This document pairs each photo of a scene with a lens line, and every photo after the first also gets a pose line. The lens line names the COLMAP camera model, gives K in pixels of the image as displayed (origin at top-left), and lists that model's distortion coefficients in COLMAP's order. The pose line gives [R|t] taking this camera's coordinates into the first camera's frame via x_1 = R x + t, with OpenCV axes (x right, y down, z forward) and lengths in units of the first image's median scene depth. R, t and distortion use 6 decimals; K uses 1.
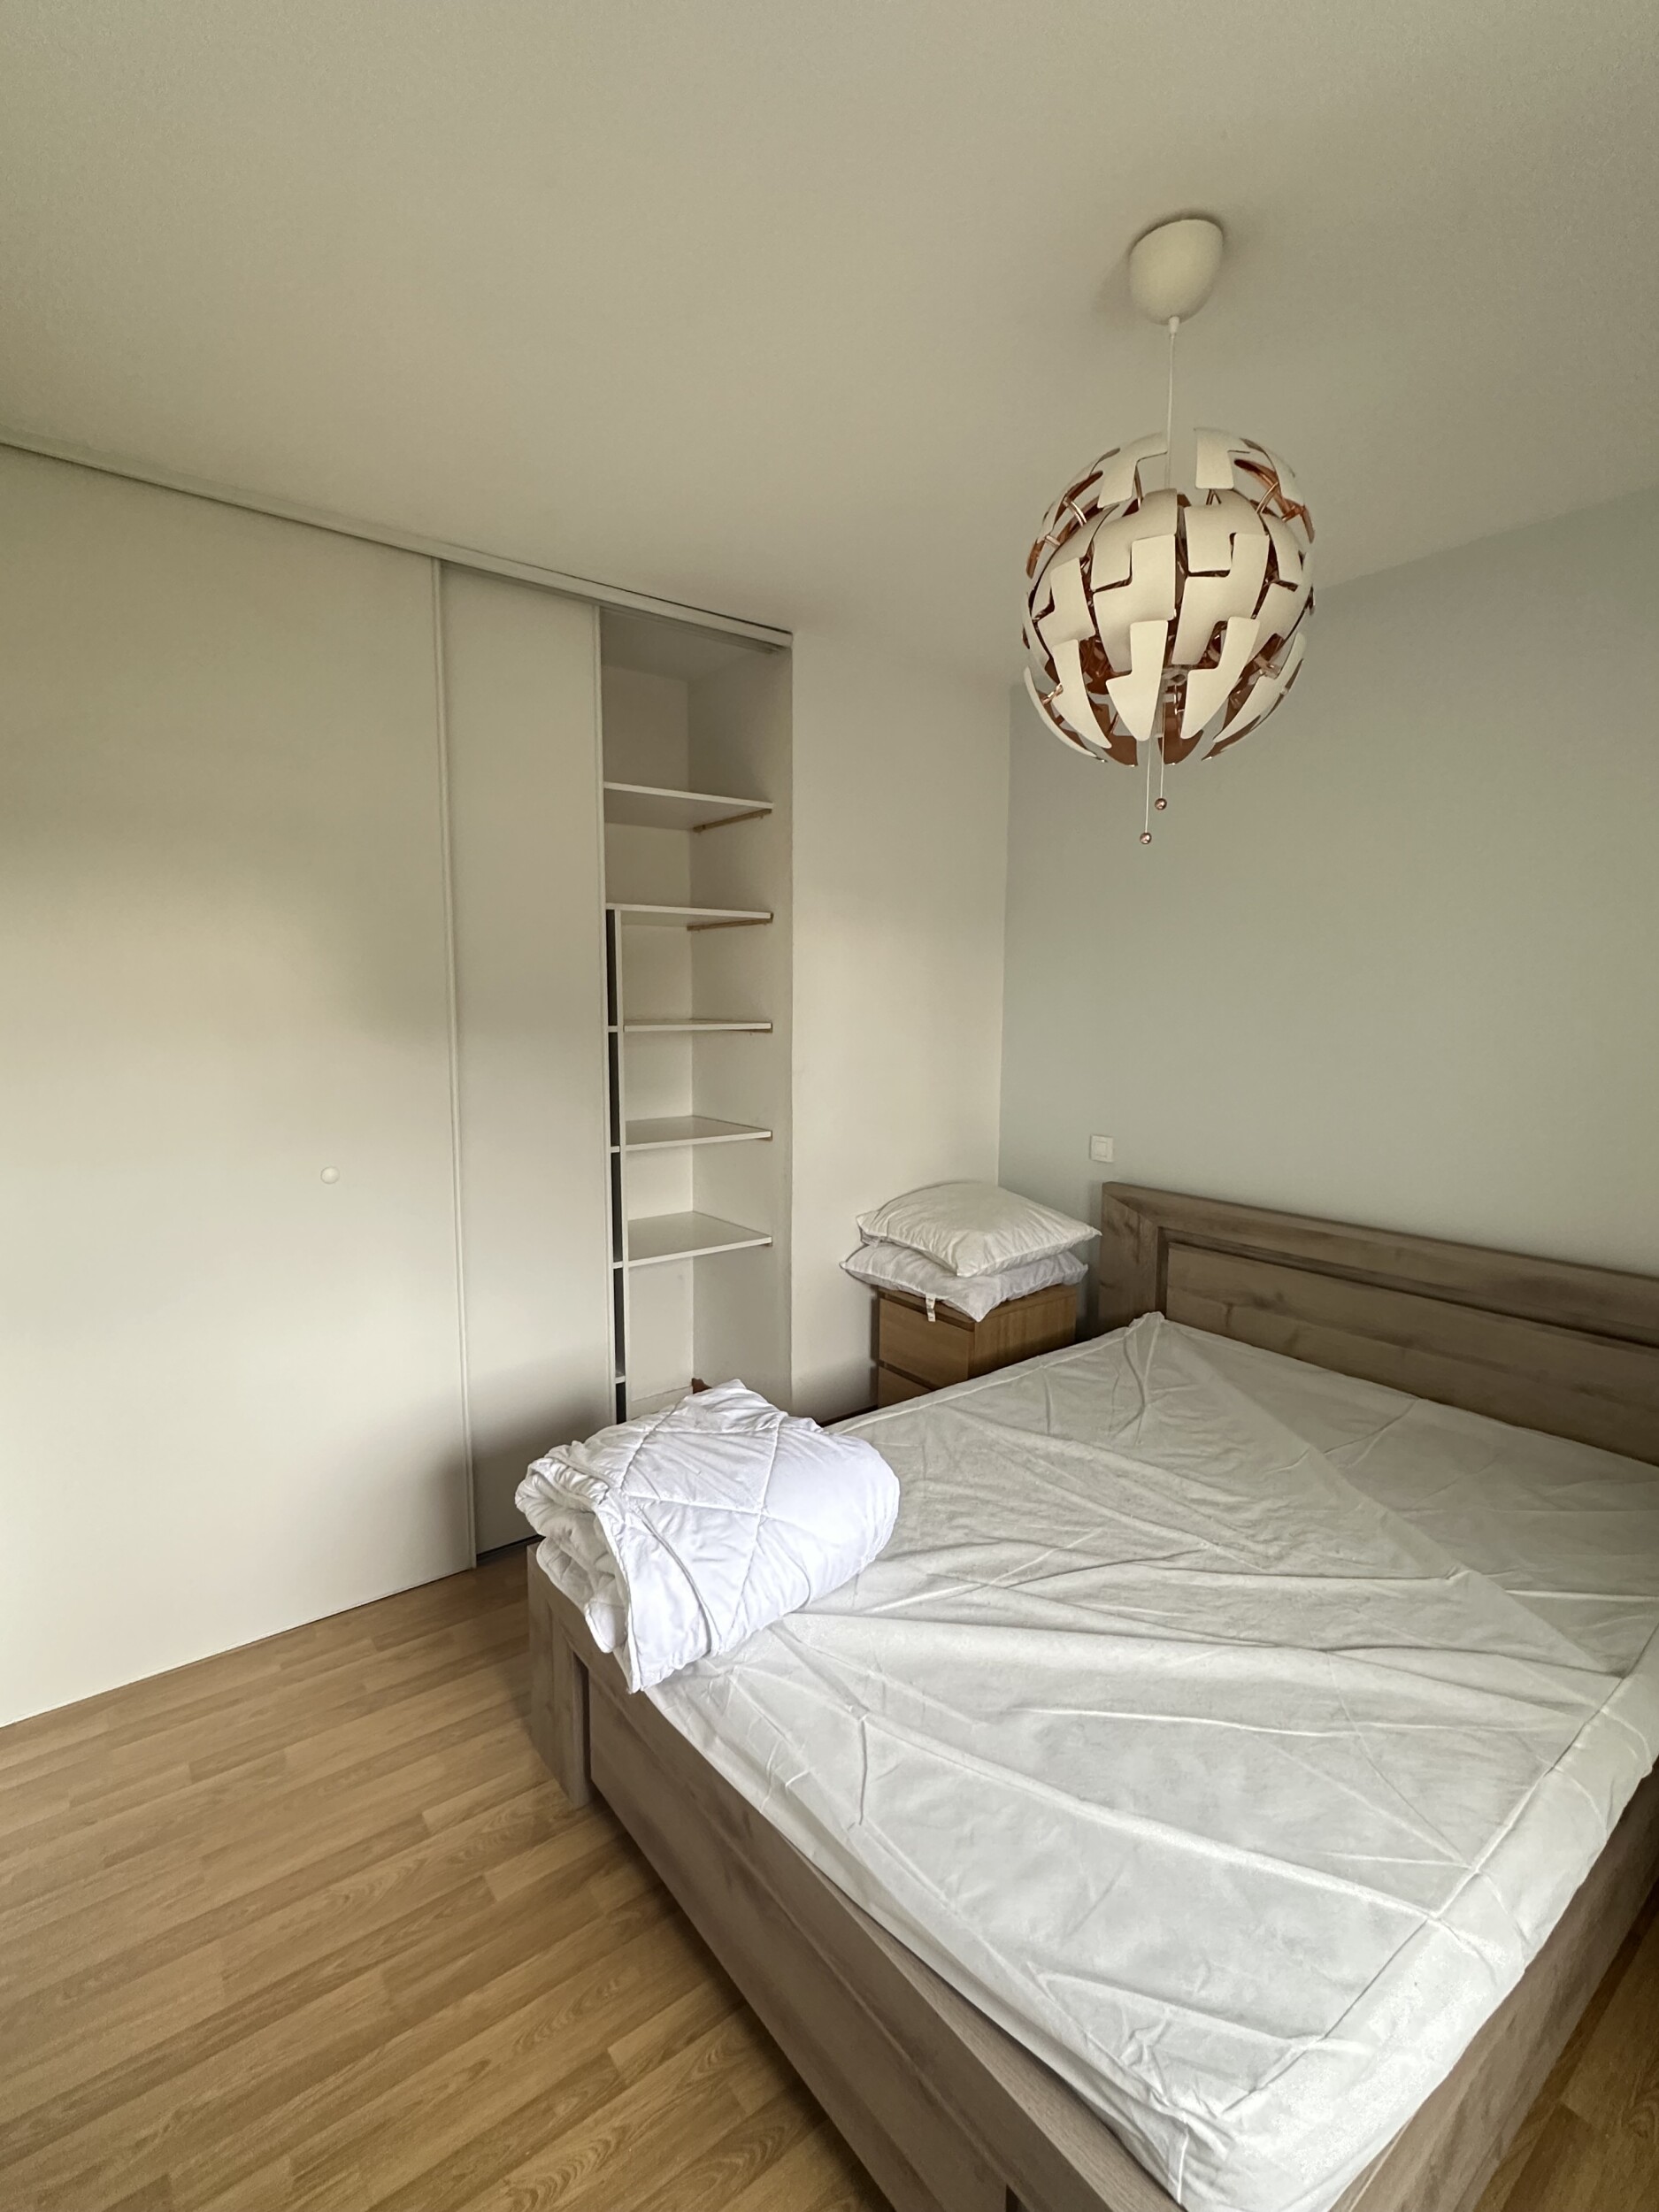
lens RADIAL K [[1018.4, 0, 830.9], [0, 1018.4, 1108.5], [0, 0, 1]] dist [-0.005125, -0.000539]
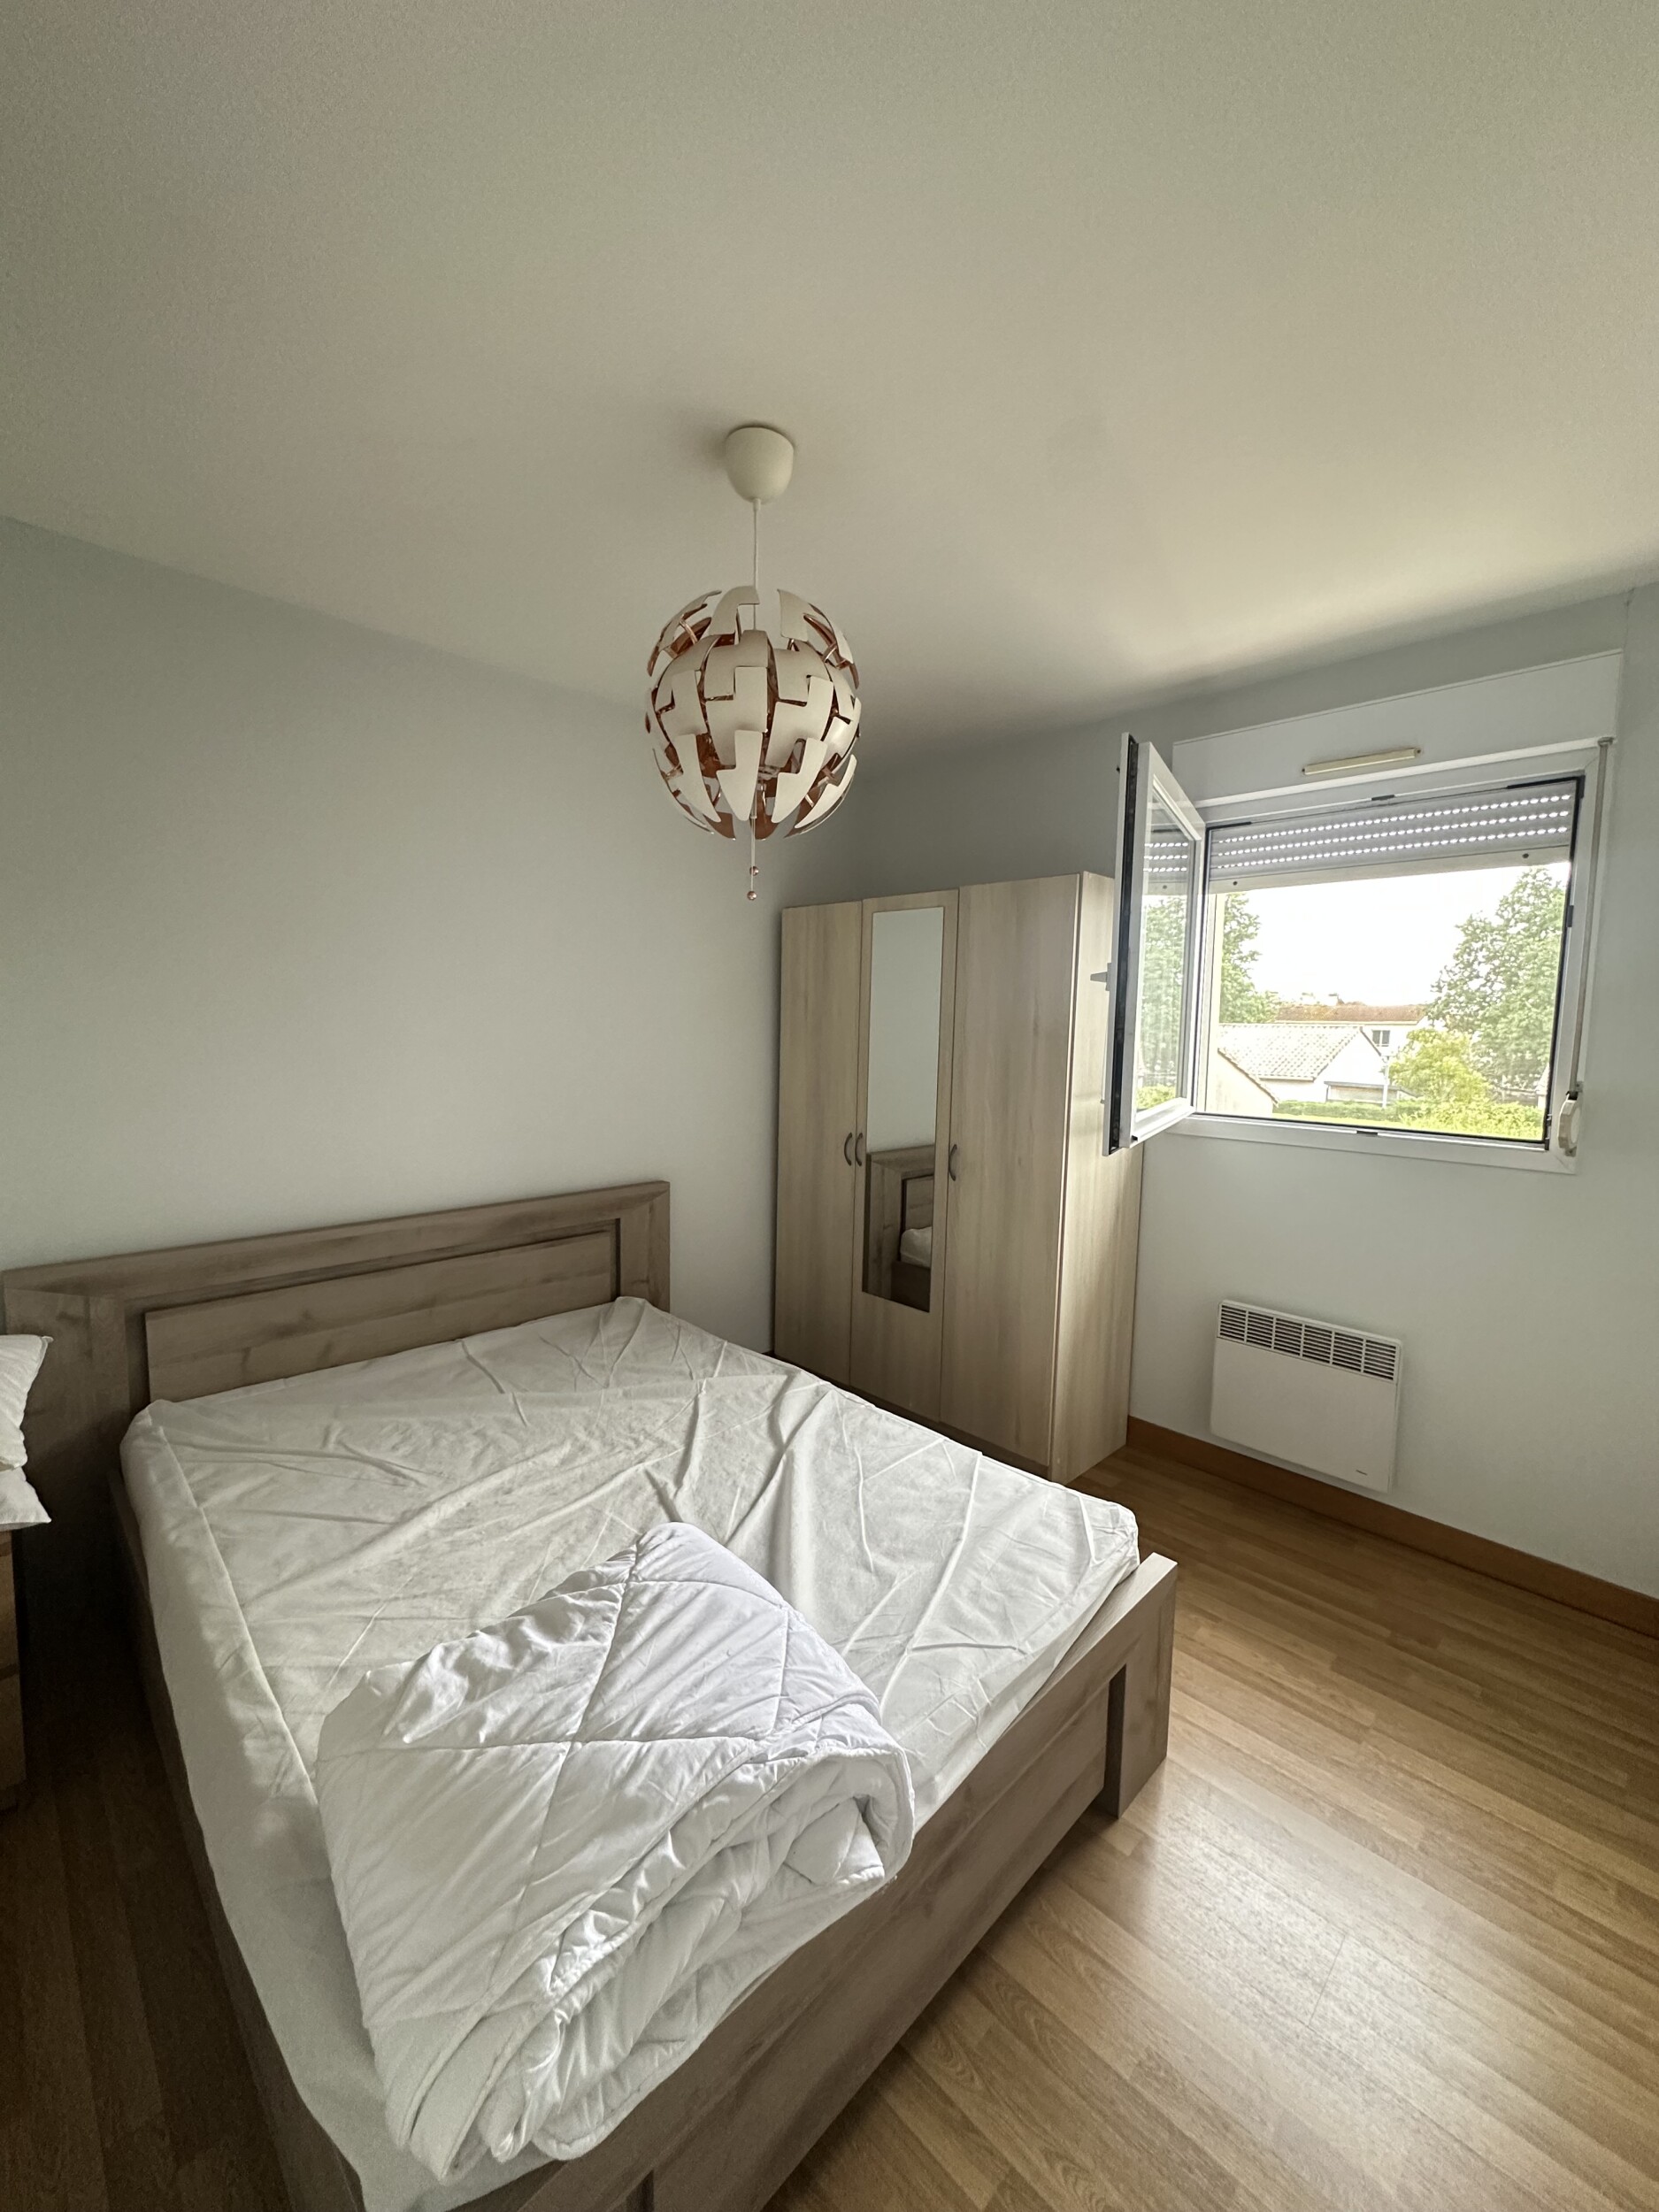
lens RADIAL K [[883.1, 0, 824.5], [0, 883.1, 1099.9], [0, 0, 1]] dist [0.002024, 0.000497]
pose [[-0.120833, -0.097019, 0.987920, -0.560718], [0.089963, 0.990047, 0.108231, -0.088517], [-0.988588, 0.101954, -0.110902, 0.715178]]
